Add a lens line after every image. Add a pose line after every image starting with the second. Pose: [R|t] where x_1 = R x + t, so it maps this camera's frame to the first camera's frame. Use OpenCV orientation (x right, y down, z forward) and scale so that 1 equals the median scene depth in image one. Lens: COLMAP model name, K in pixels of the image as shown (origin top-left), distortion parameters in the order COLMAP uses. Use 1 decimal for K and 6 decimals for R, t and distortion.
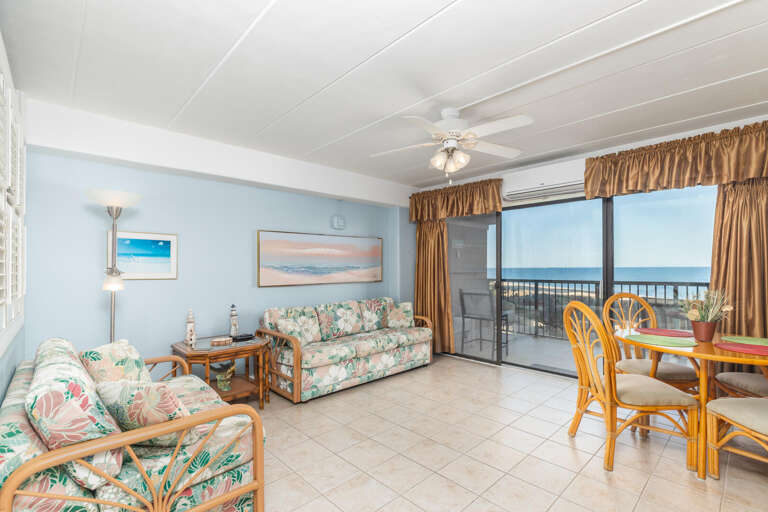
lens RADIAL K [[349.8, 0, 397.0], [0, 349.8, 268.0], [0, 0, 1]] dist [0.001874, -0.000411]
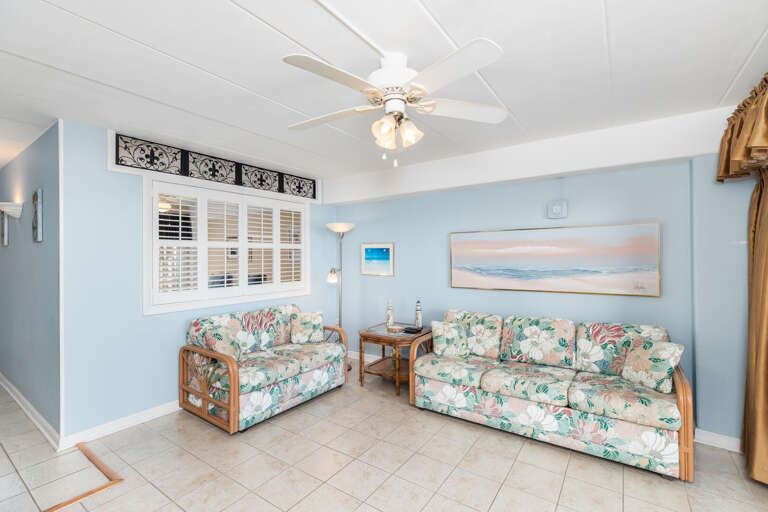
lens RADIAL K [[349.8, 0, 381.0], [0, 349.8, 257.4], [0, 0, 1]] dist [0.001874, -0.000411]
pose [[0.177378, 0.010707, -0.984084, 0.581371], [0.006823, 0.999903, 0.012109, -0.048505], [0.984119, -0.008863, 0.177288, 0.606785]]
